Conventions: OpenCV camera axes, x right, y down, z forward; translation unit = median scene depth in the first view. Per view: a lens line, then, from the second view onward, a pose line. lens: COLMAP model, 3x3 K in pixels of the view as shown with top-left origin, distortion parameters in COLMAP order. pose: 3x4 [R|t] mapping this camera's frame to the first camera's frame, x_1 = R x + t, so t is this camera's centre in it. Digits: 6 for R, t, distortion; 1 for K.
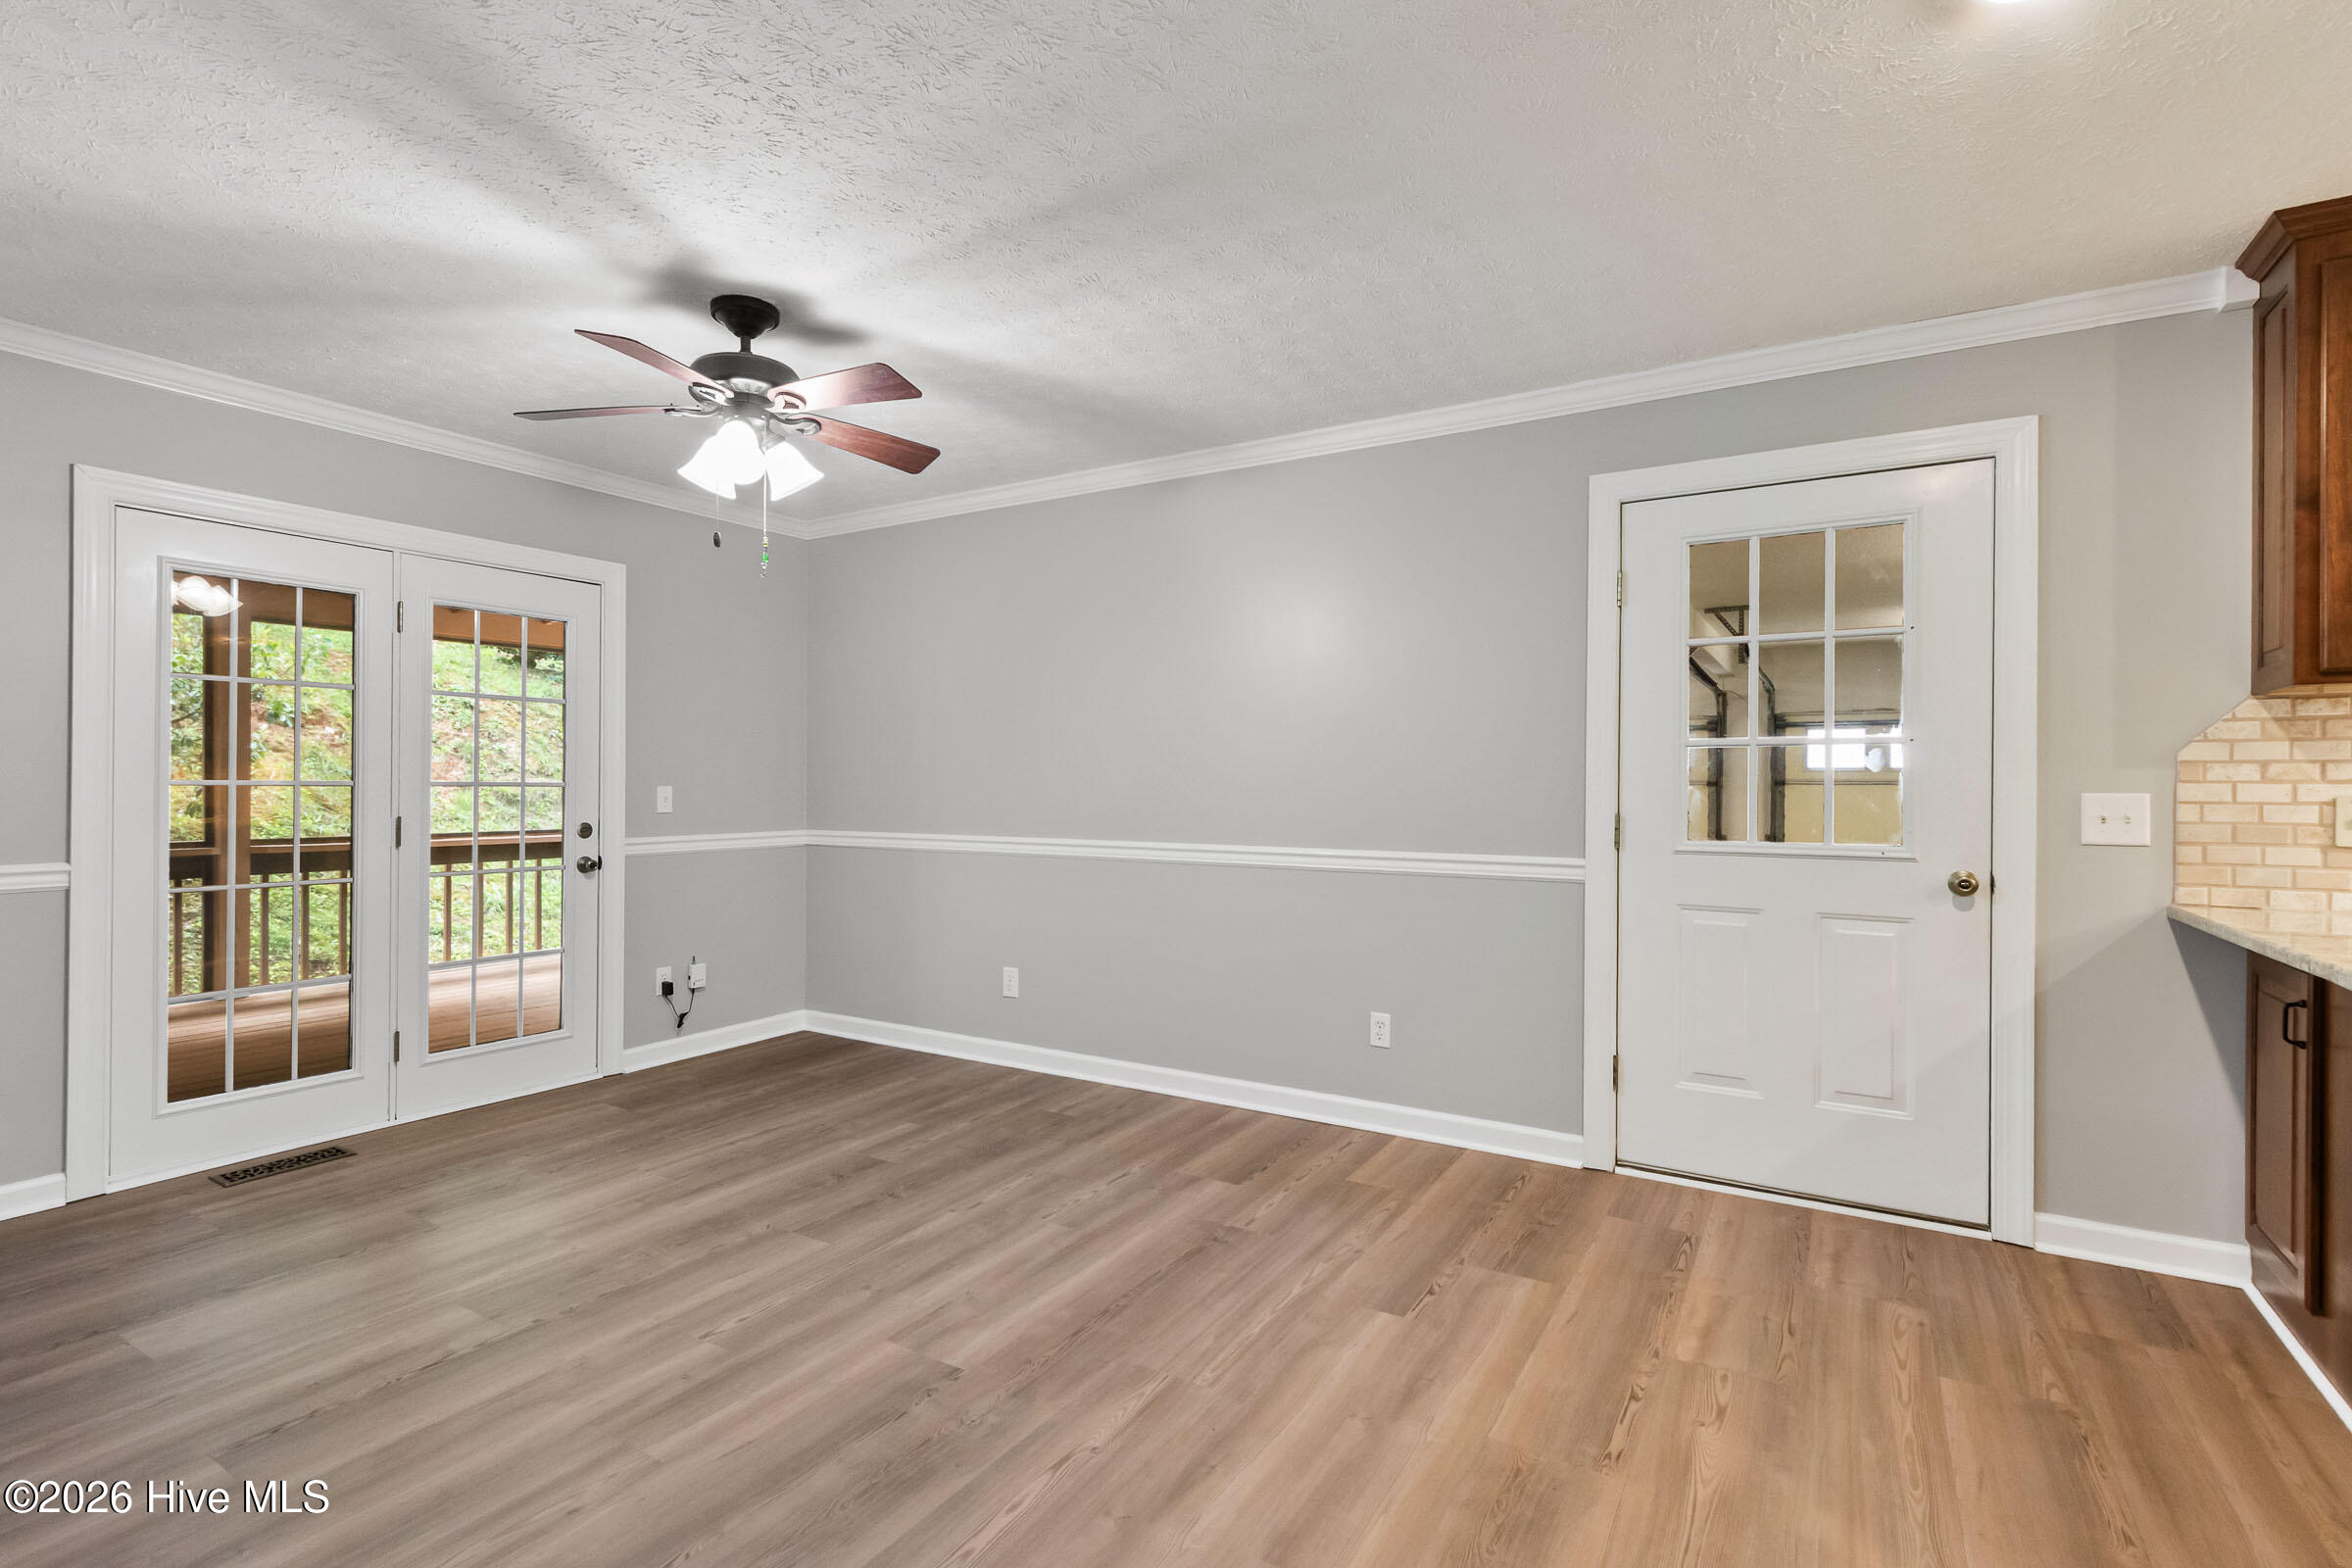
lens RADIAL K [[1136.3, 0, 1178.9], [0, 1136.3, 784.6], [0, 0, 1]] dist [0.006871, 0.001274]
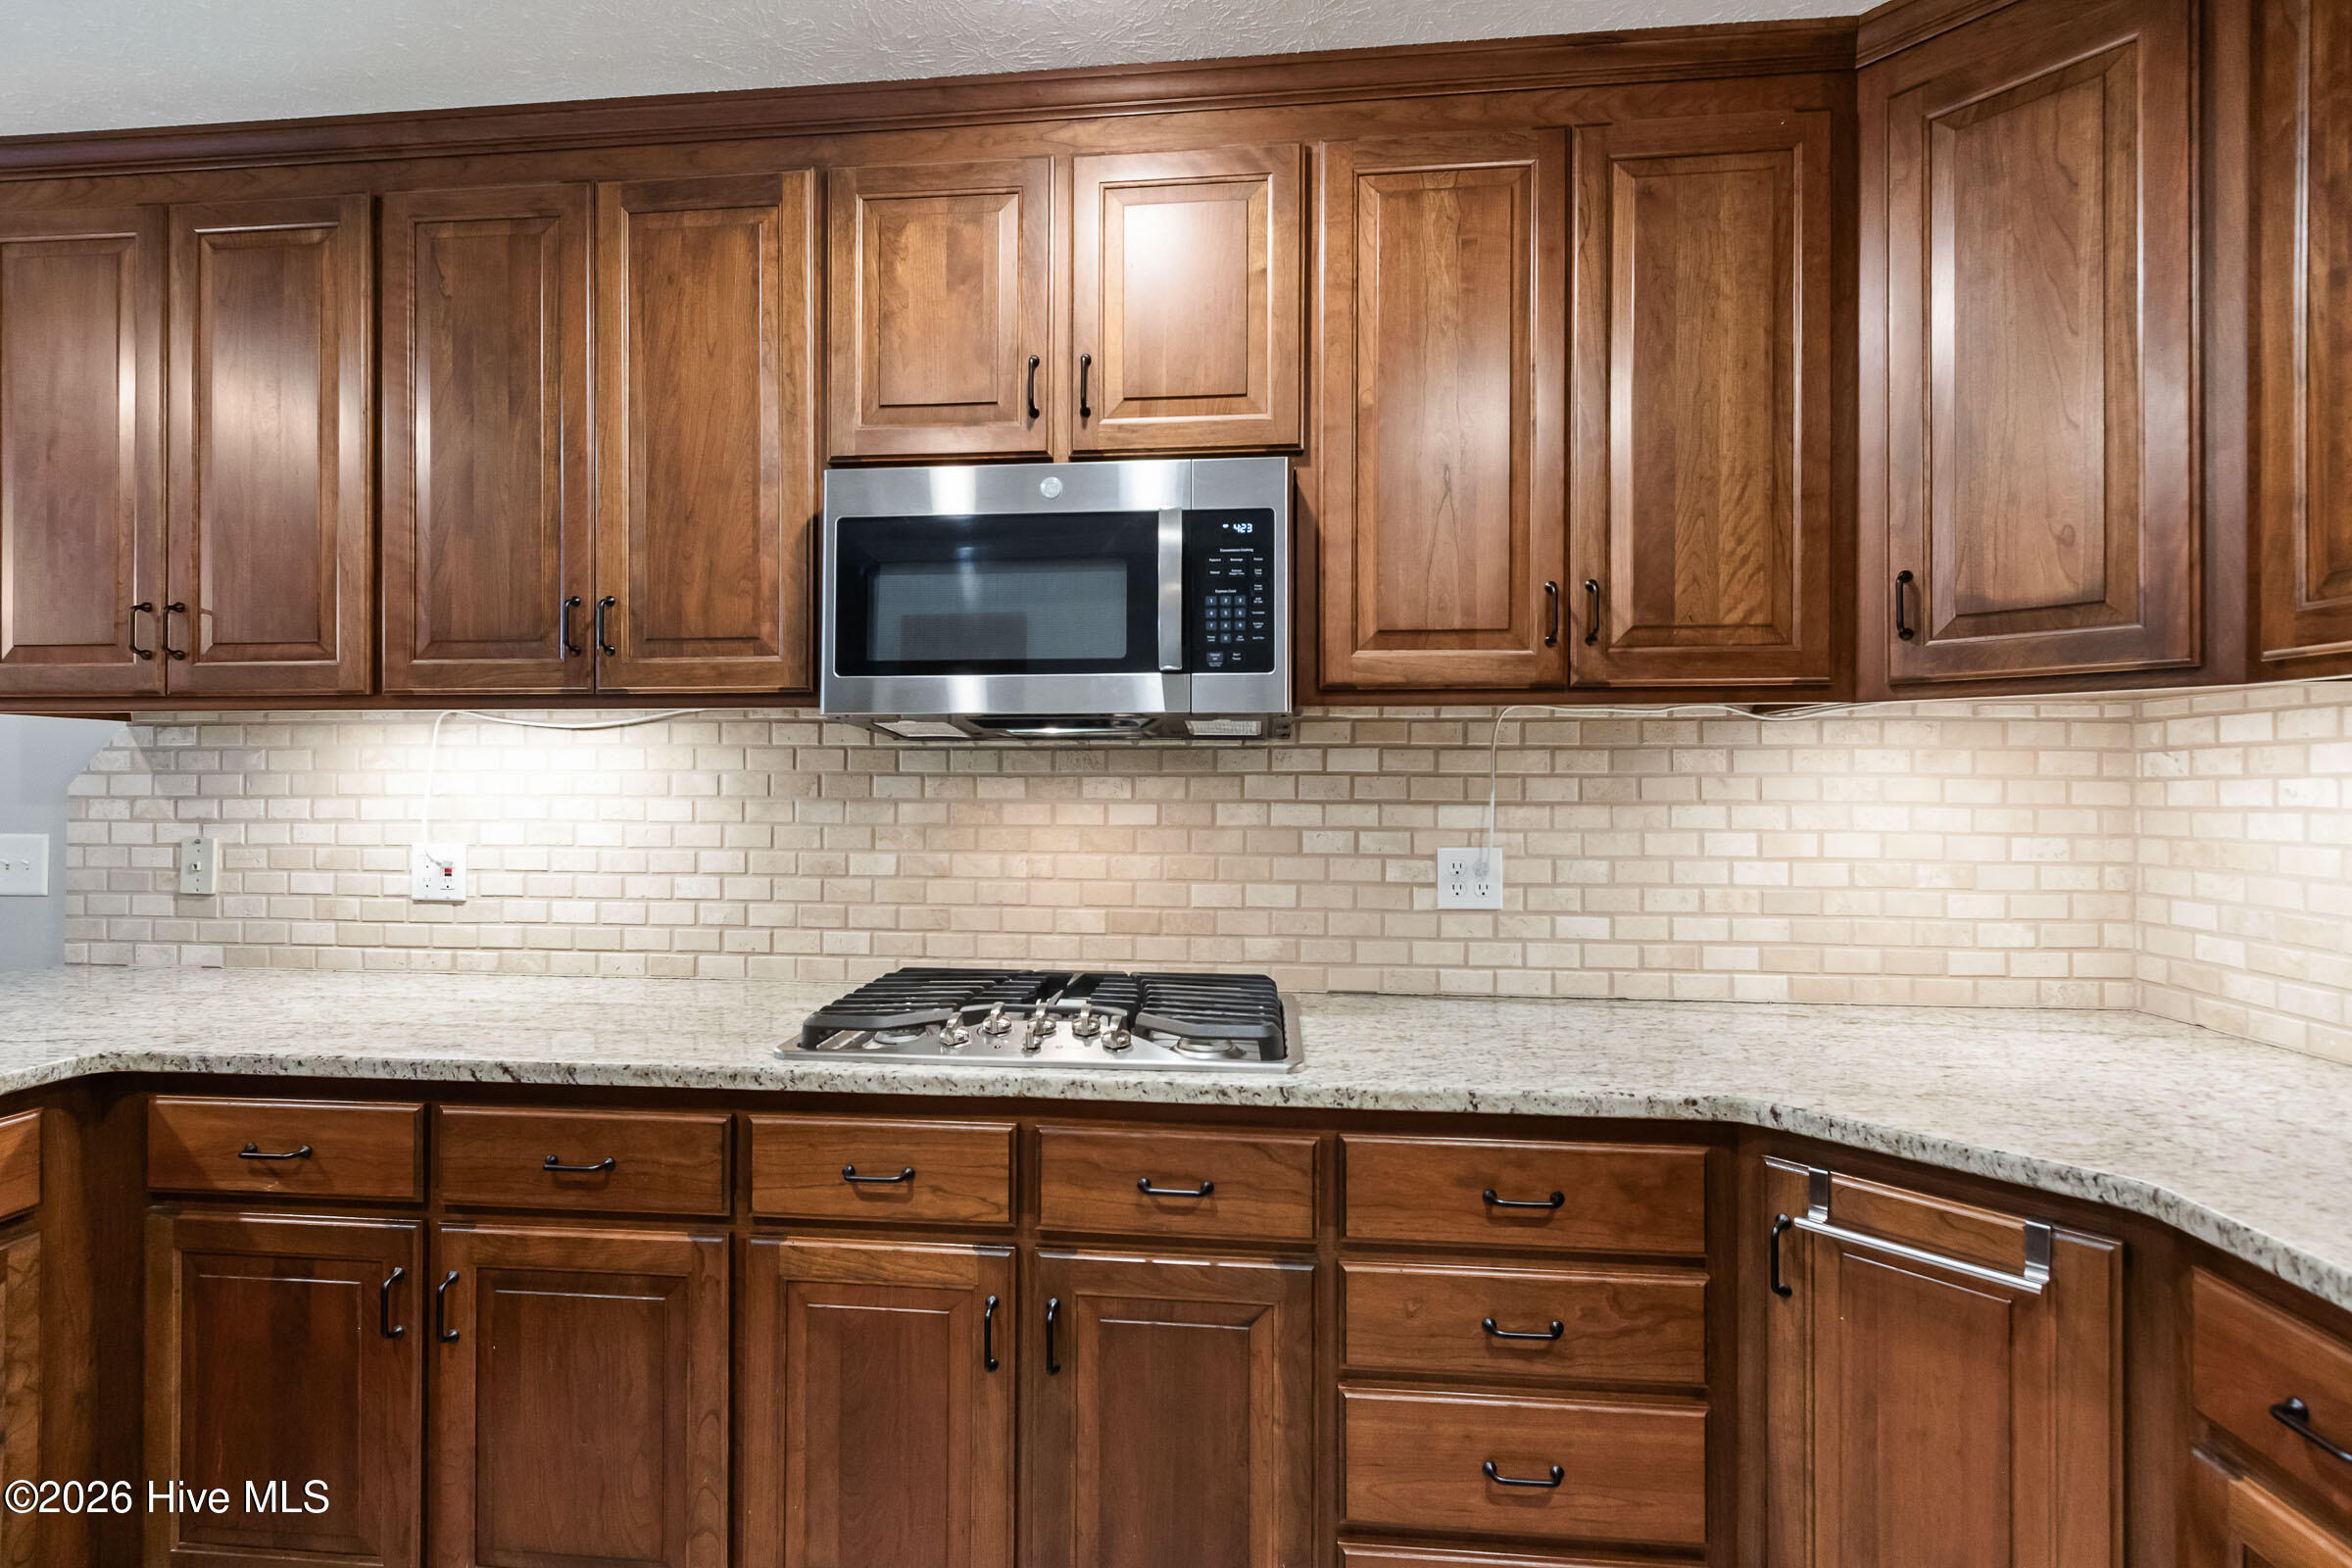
lens RADIAL K [[1136.3, 0, 1140.1], [0, 1136.3, 778.1], [0, 0, 1]] dist [0.006871, 0.001274]
pose [[0.904725, 0.000302, 0.425997, 0.904942], [0.001648, 0.999990, -0.004208, -0.021246], [-0.425994, 0.004509, 0.904715, -0.087399]]
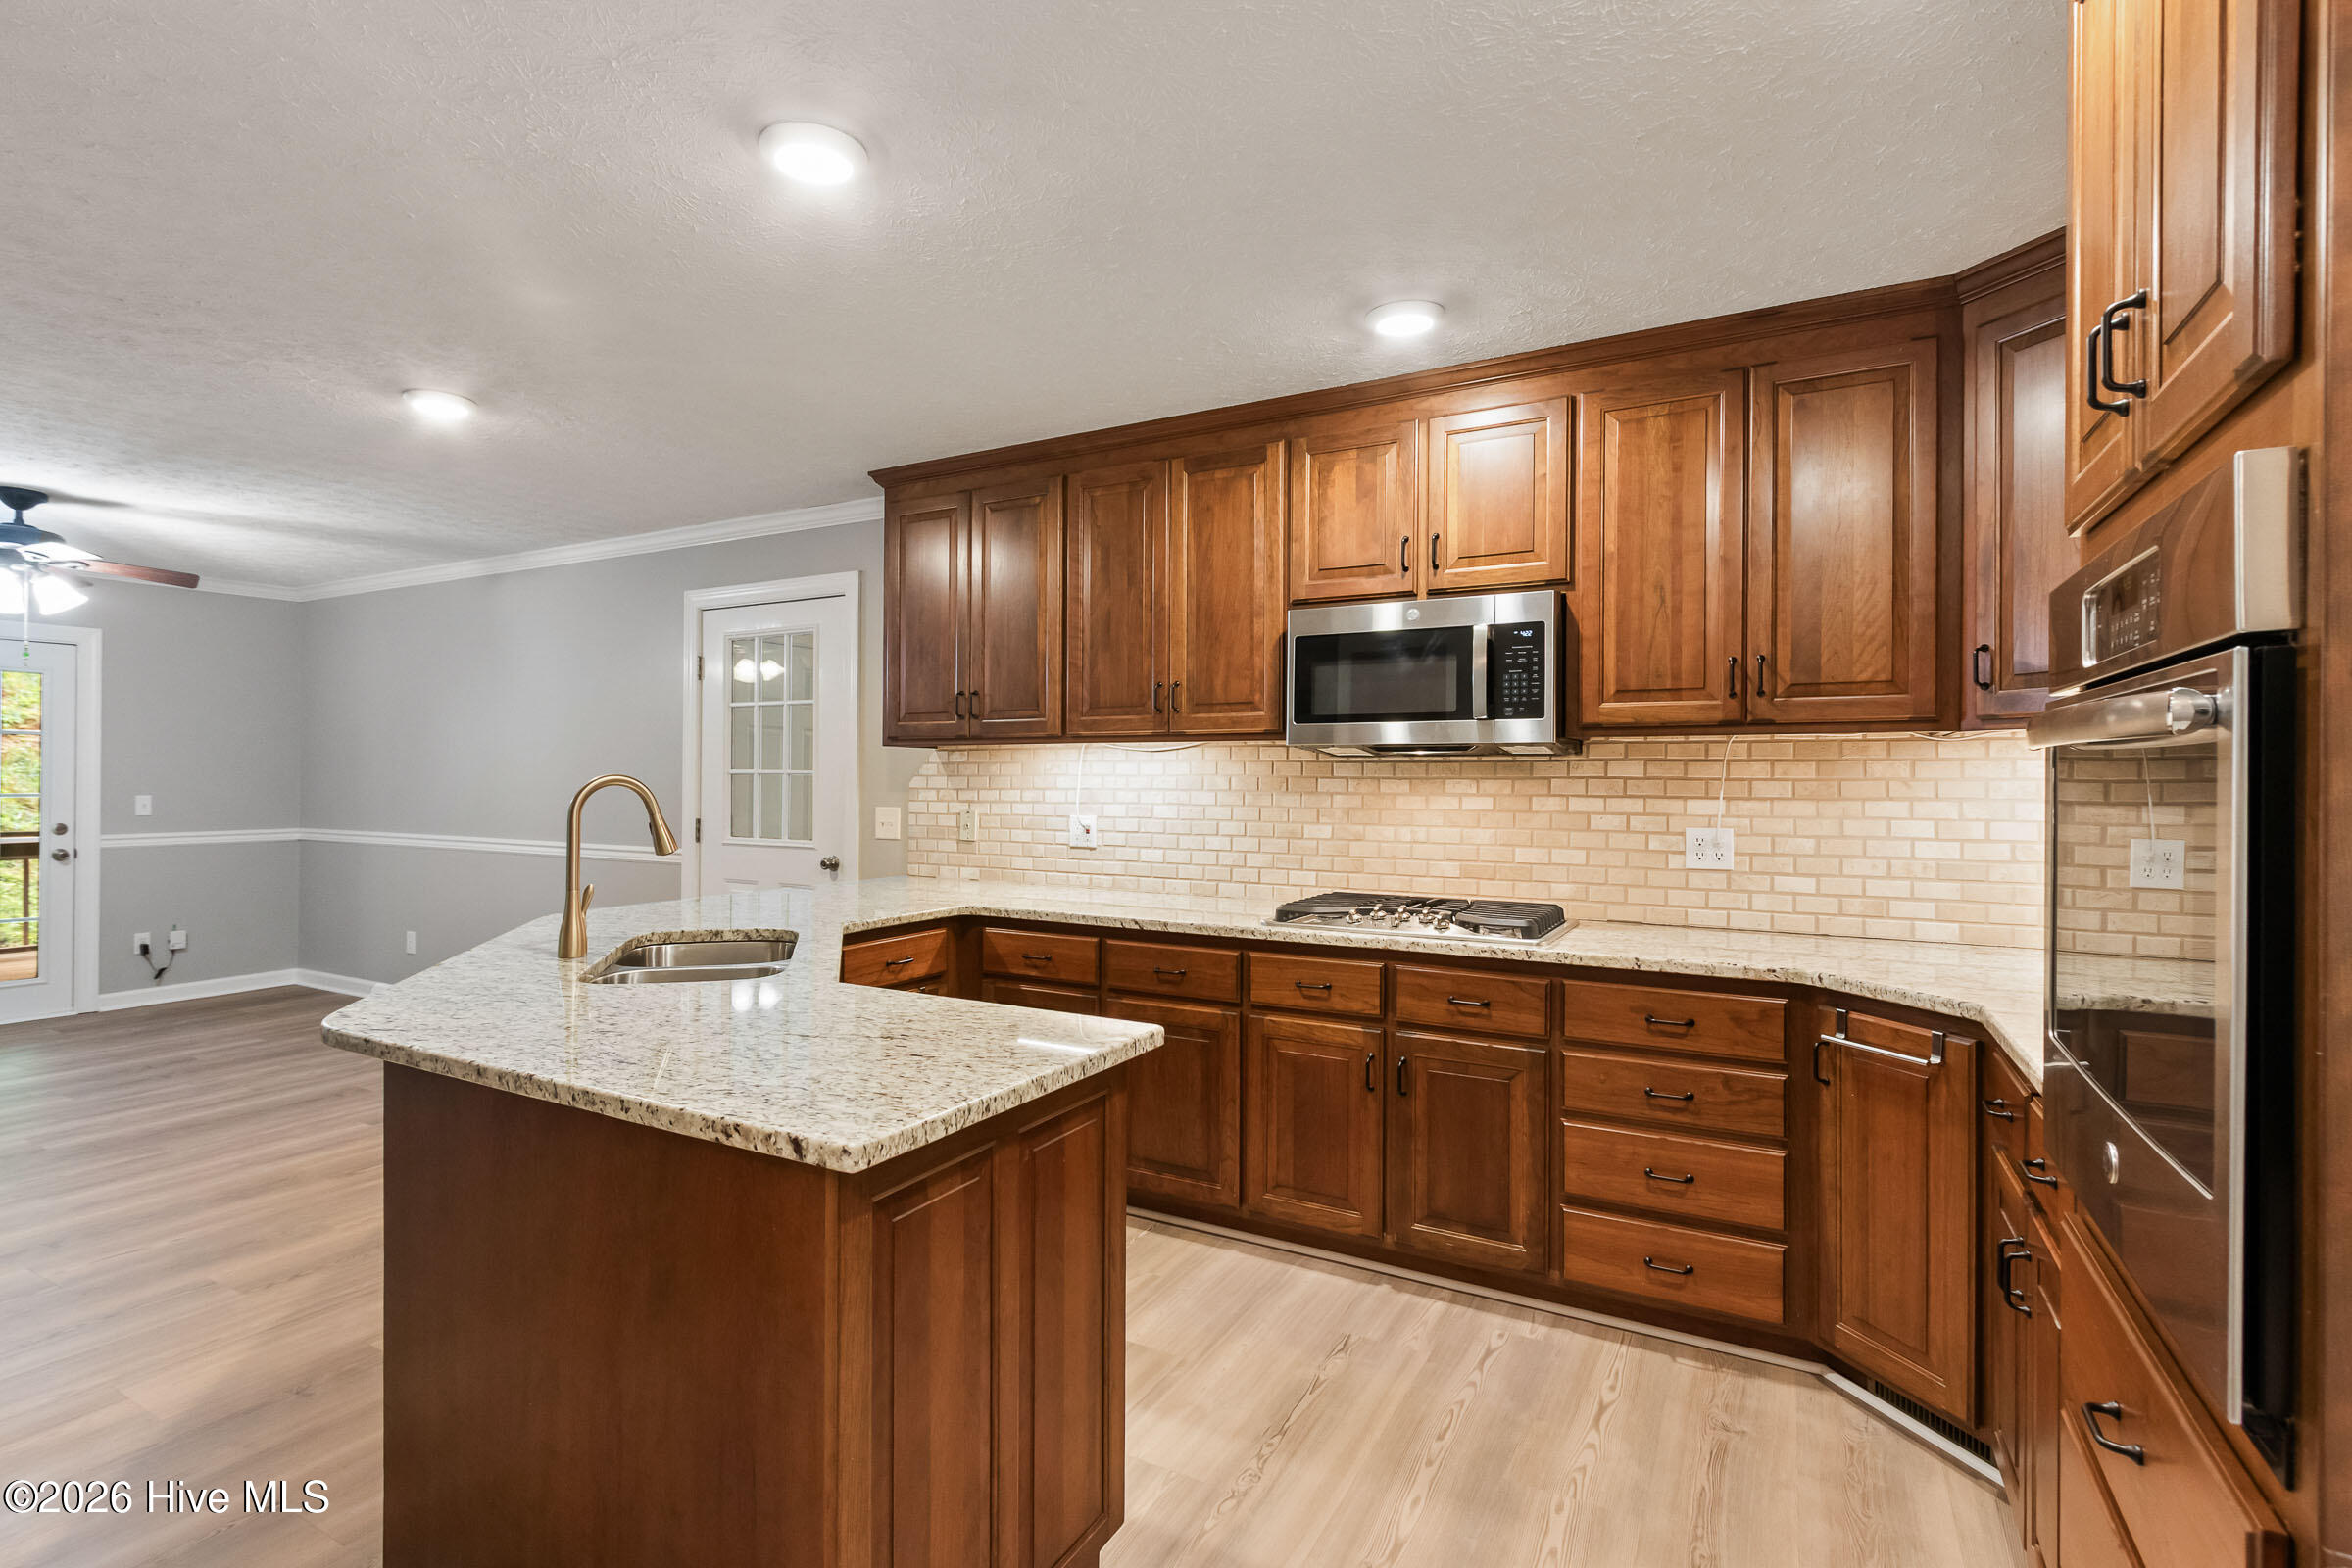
lens RADIAL K [[1136.3, 0, 1156.0], [0, 1136.3, 775.9], [0, 0, 1]] dist [0.006871, 0.001274]
pose [[0.999293, 0.001875, 0.037543, 0.854133], [-0.001722, 0.999990, -0.004109, -0.022965], [-0.037551, 0.004042, 0.999287, -0.469808]]
